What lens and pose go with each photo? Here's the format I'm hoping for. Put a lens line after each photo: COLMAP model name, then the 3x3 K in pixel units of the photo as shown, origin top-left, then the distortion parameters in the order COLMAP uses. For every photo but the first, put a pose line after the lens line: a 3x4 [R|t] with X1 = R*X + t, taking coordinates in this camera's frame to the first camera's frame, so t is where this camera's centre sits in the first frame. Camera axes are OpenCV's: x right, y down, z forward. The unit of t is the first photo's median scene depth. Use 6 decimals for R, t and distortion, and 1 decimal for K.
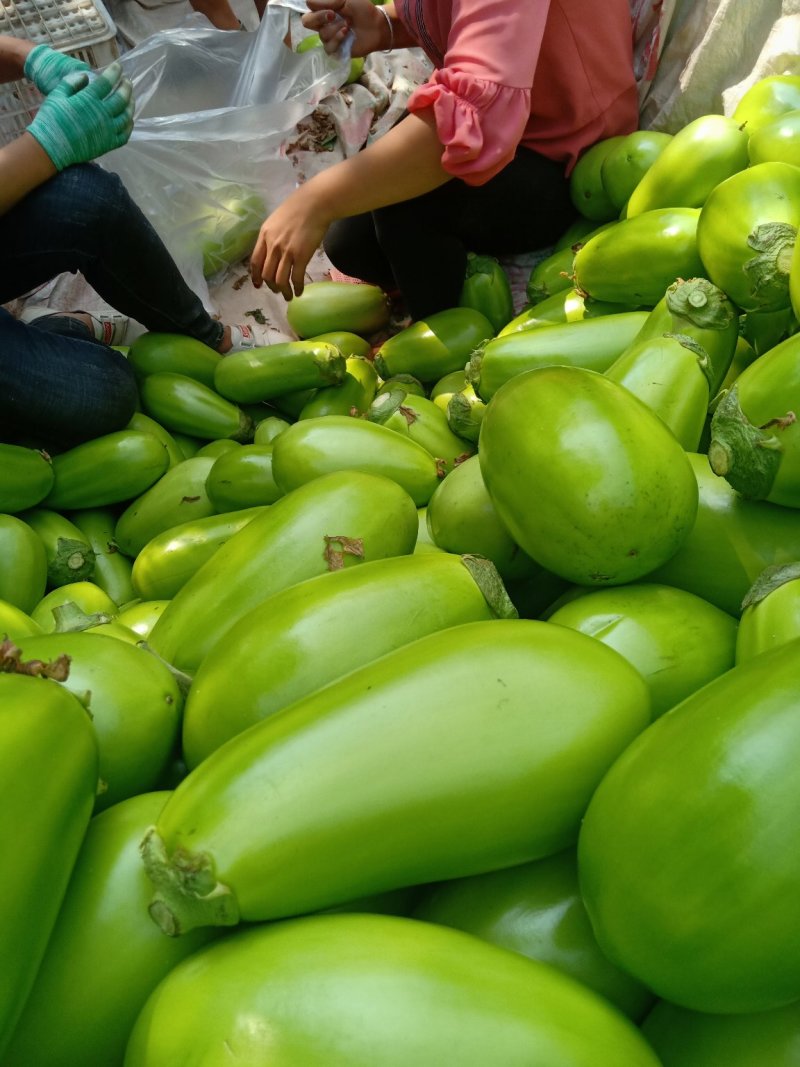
lens RADIAL K [[810.3, 0, 399.8], [0, 810.3, 536.8], [0, 0, 1]] dist [0.008551, -0.026797]
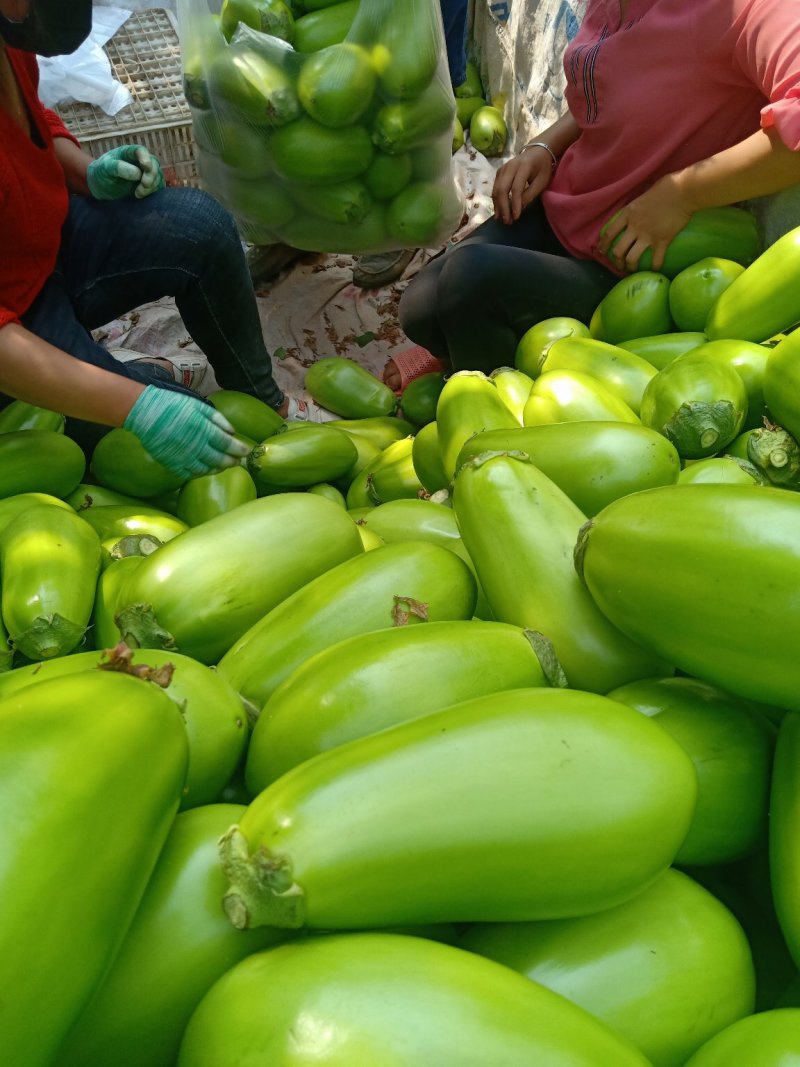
lens RADIAL K [[810.3, 0, 401.4], [0, 810.3, 531.6], [0, 0, 1]] dist [0.008551, -0.026797]
pose [[0.990330, 0.136166, -0.026574, -0.068559], [-0.138241, 0.984678, -0.106296, 0.030572], [0.011693, 0.108942, 0.993979, -0.091477]]
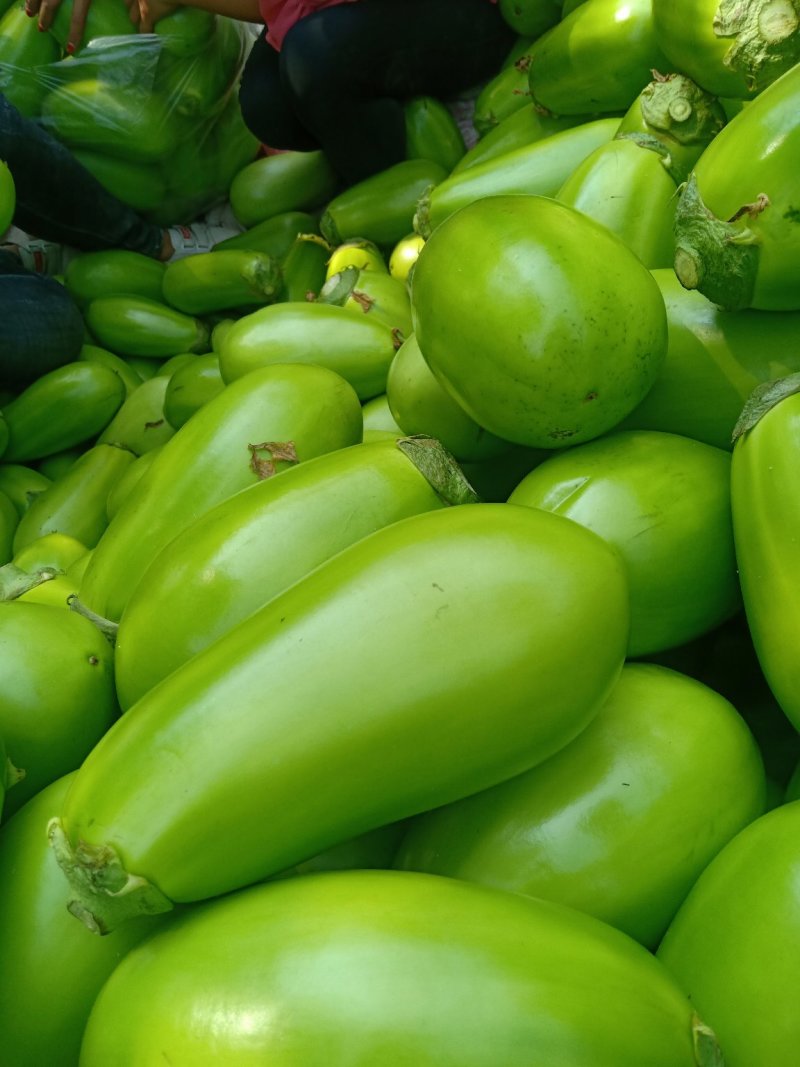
lens RADIAL K [[810.3, 0, 389.1], [0, 810.3, 535.4], [0, 0, 1]] dist [0.008551, -0.026797]
pose [[0.983091, -0.173215, -0.059410, 0.096607], [0.179758, 0.974724, 0.132668, 0.005965], [0.034928, -0.141104, 0.989378, 0.124550]]
